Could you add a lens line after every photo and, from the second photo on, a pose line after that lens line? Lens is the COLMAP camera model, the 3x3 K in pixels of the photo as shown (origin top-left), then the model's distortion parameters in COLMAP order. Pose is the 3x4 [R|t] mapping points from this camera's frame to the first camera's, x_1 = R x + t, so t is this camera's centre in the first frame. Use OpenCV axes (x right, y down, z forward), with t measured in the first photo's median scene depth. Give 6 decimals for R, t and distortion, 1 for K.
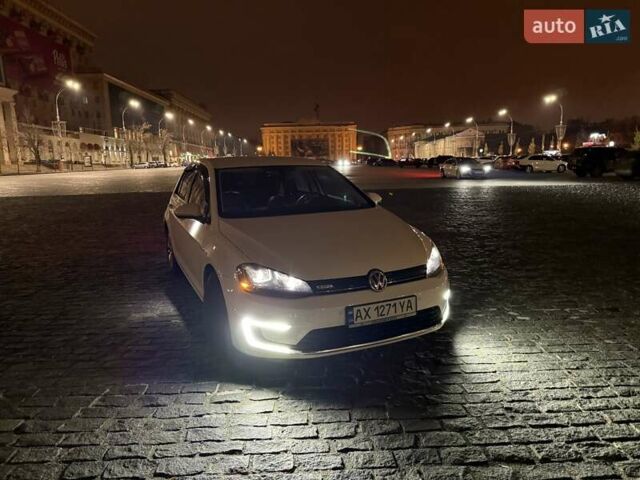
lens RADIAL K [[454.8, 0, 320.0], [0, 454.8, 240.0], [0, 0, 1]] dist [0.068992, -0.105405]
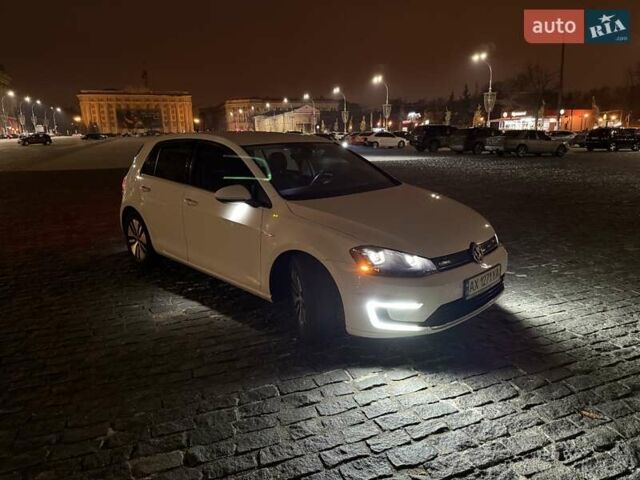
lens RADIAL K [[454.8, 0, 320.0], [0, 454.8, 240.0], [0, 0, 1]] dist [0.068992, -0.105405]
pose [[0.935210, -0.069552, 0.347197, -0.423523], [0.050698, 0.996718, 0.063106, -0.019886], [-0.350447, -0.041415, 0.935667, 0.089173]]
